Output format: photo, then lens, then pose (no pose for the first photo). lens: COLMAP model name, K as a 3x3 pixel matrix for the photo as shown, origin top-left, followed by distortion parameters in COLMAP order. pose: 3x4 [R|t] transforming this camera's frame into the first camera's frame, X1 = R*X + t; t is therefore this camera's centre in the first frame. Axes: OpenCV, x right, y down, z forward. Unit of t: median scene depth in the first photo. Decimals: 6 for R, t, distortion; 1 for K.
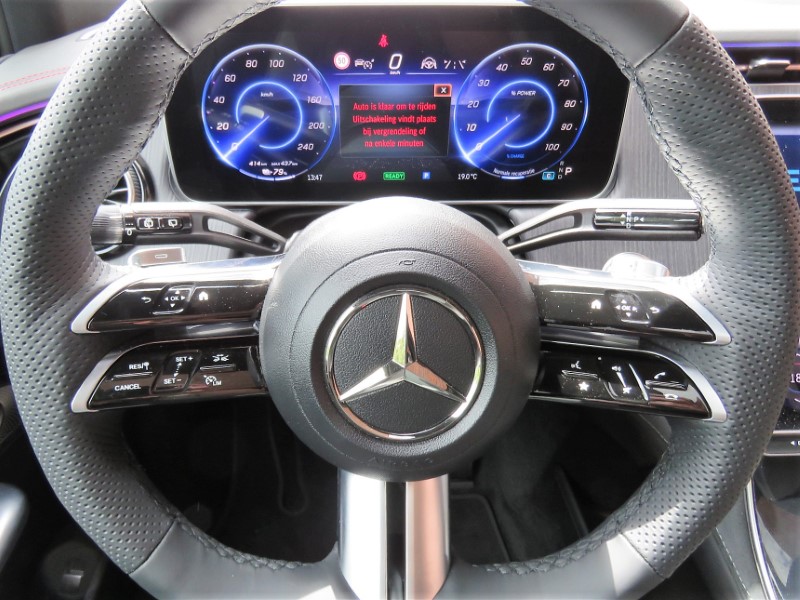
lens RADIAL K [[539.7, 0, 400.0], [0, 539.7, 300.0], [0, 0, 1]] dist [-0.006405, 0.001959]
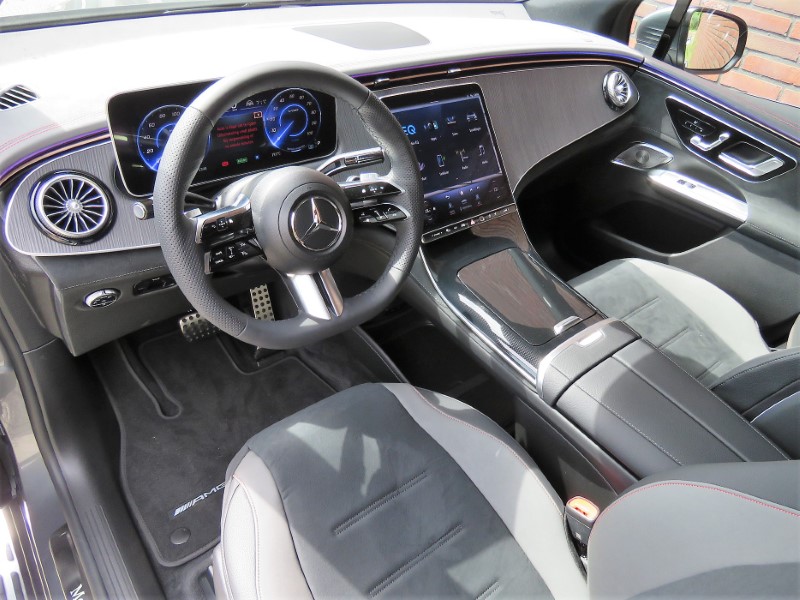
lens RADIAL K [[539.7, 0, 400.0], [0, 539.7, 300.0], [0, 0, 1]] dist [-0.006405, 0.001959]
pose [[0.798680, -0.316932, 0.511531, -0.766387], [0.278179, 0.948238, 0.153170, 0.117446], [-0.533598, 0.019963, 0.845503, -1.017968]]
